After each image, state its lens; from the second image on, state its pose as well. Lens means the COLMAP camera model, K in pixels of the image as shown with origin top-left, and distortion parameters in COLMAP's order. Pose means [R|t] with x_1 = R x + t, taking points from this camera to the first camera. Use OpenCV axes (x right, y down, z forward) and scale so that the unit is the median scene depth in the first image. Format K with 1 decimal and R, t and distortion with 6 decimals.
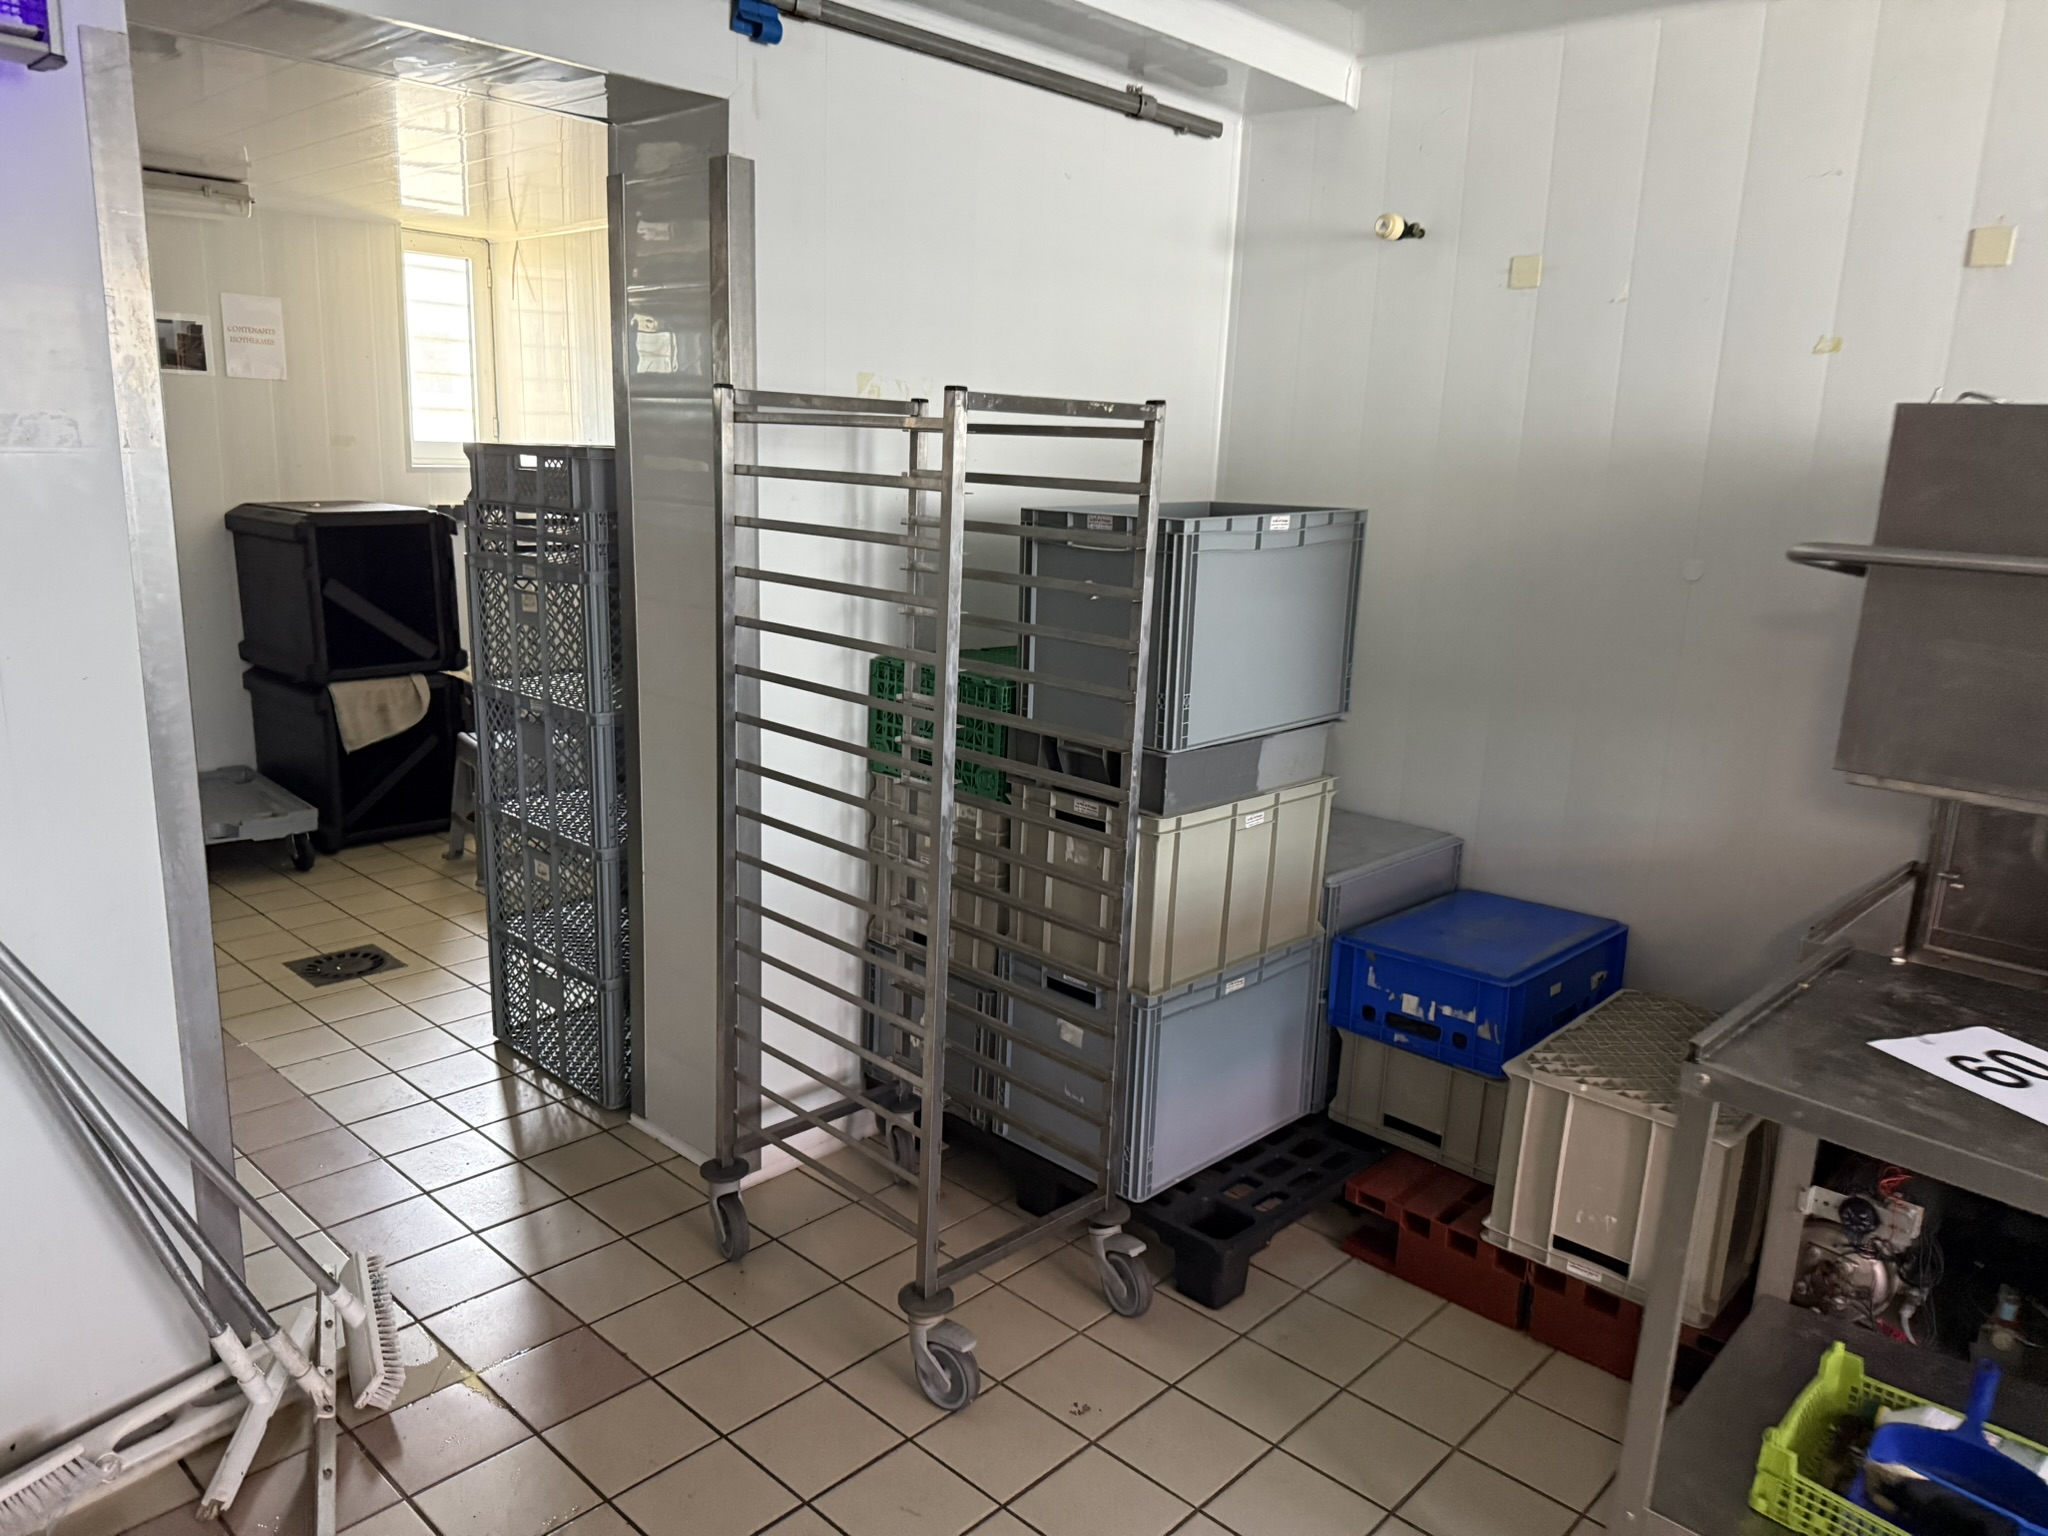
lens RADIAL K [[1455.7, 0, 1029.8], [0, 1455.7, 771.7], [0, 0, 1]] dist [0.032147, -0.043226]
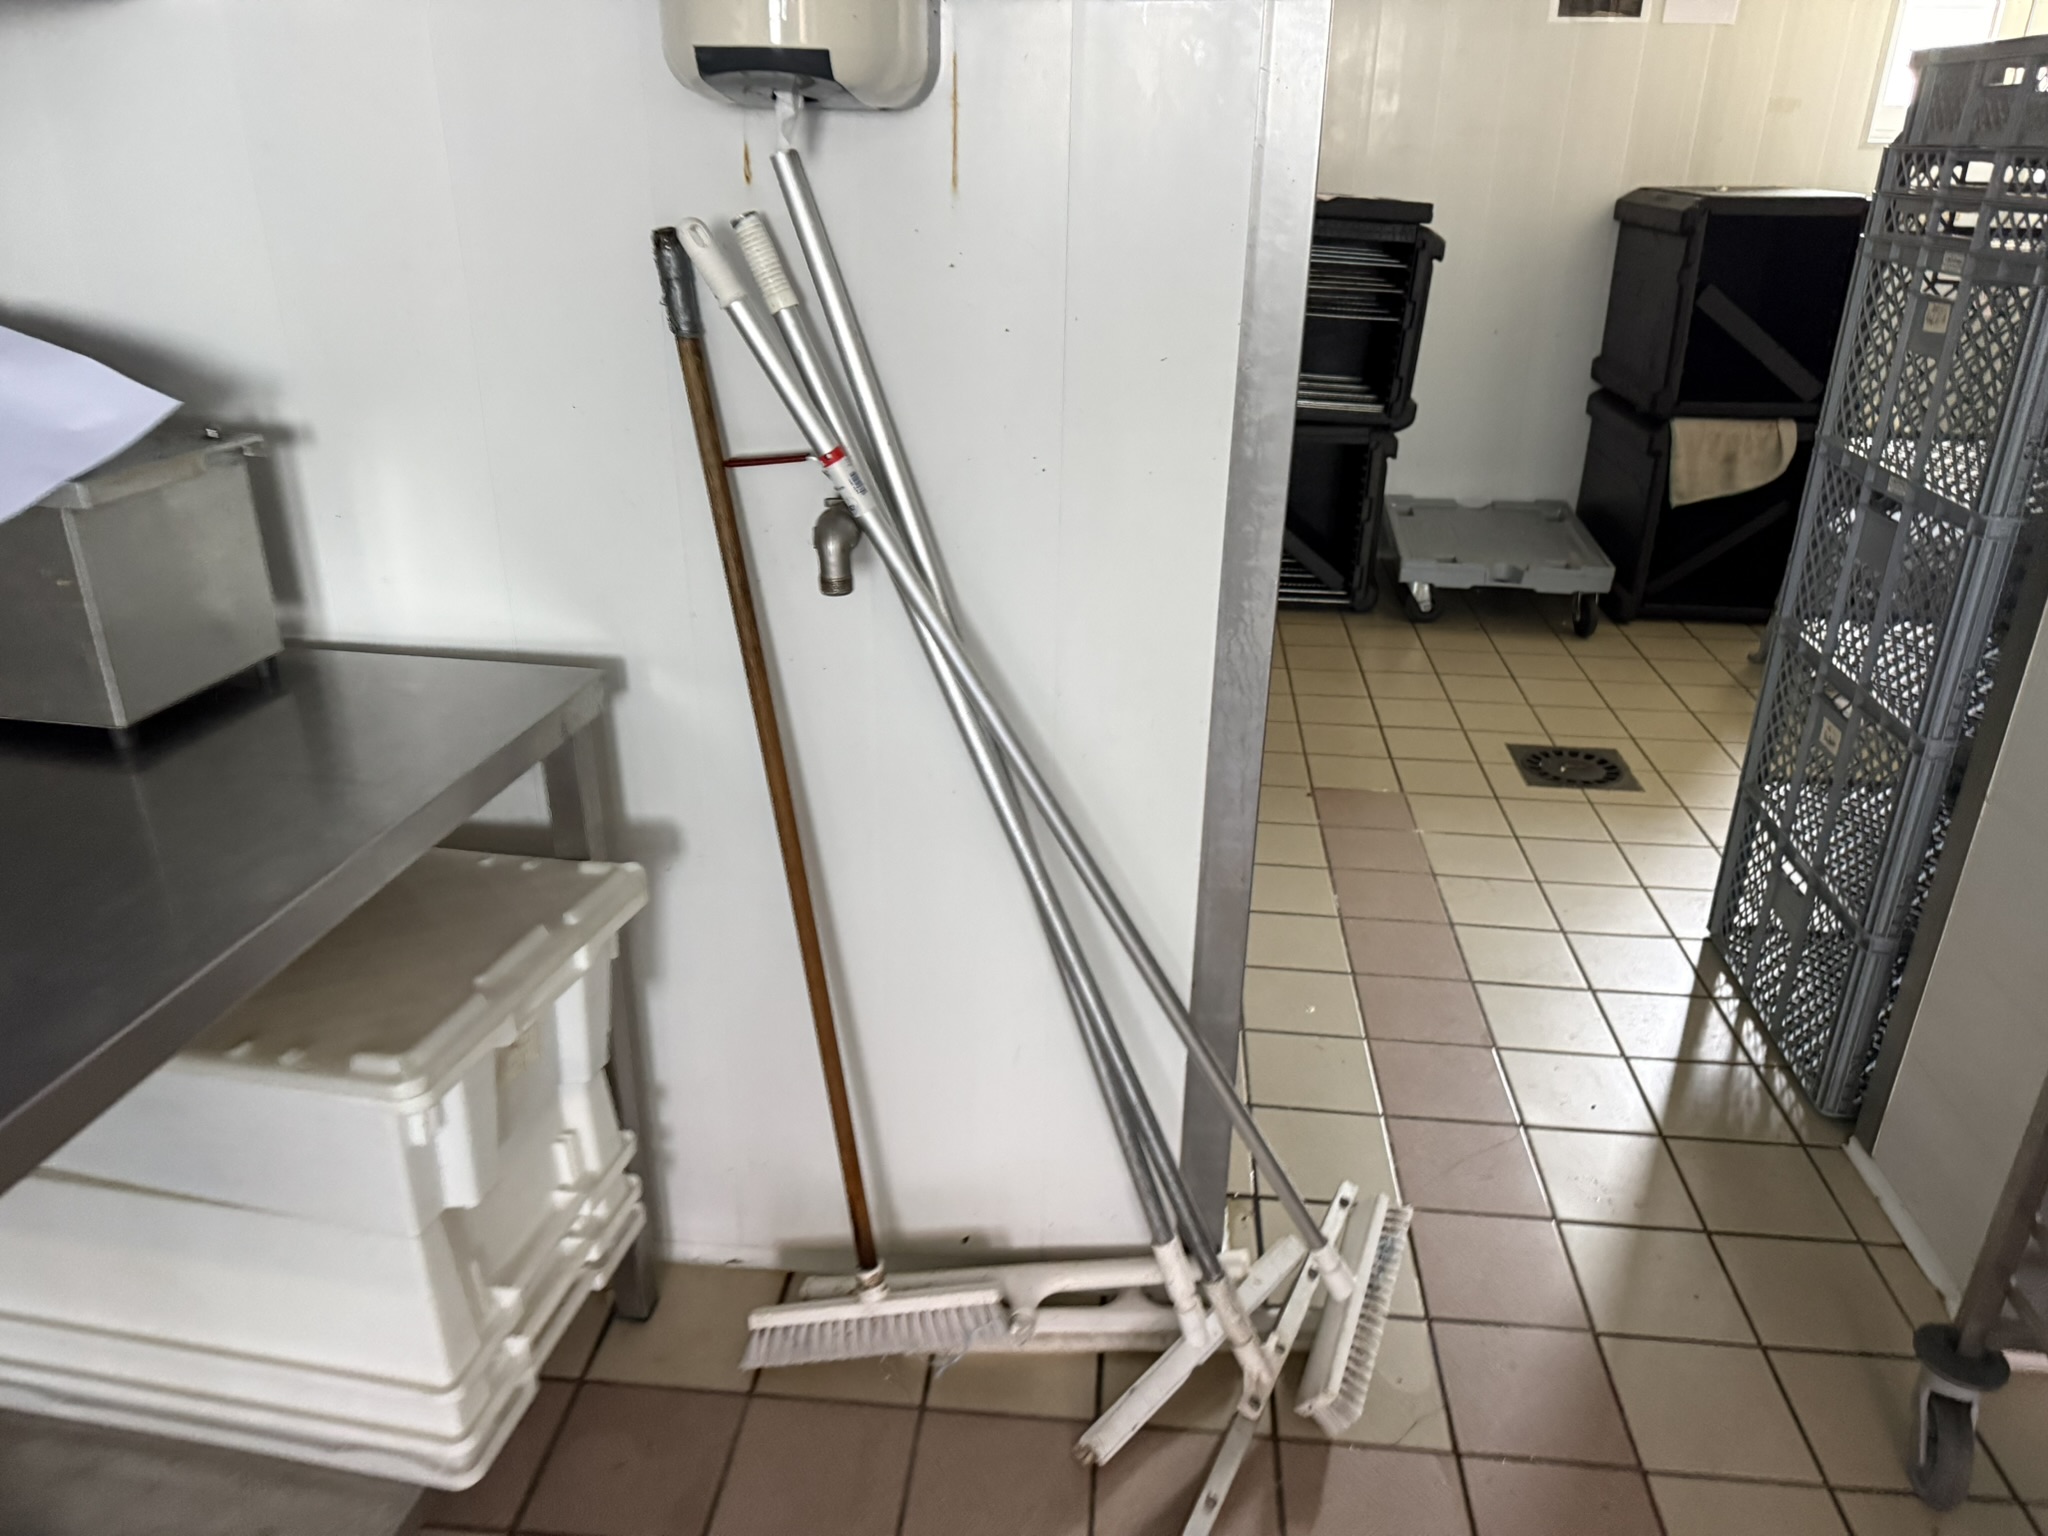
lens RADIAL K [[1455.7, 0, 1025.3], [0, 1455.7, 776.7], [0, 0, 1]] dist [0.032147, -0.043226]
pose [[0.614617, 0.296381, -0.731030, -0.062159], [-0.162956, 0.954447, 0.249954, -0.019949], [0.771811, -0.034501, 0.634916, 0.271144]]
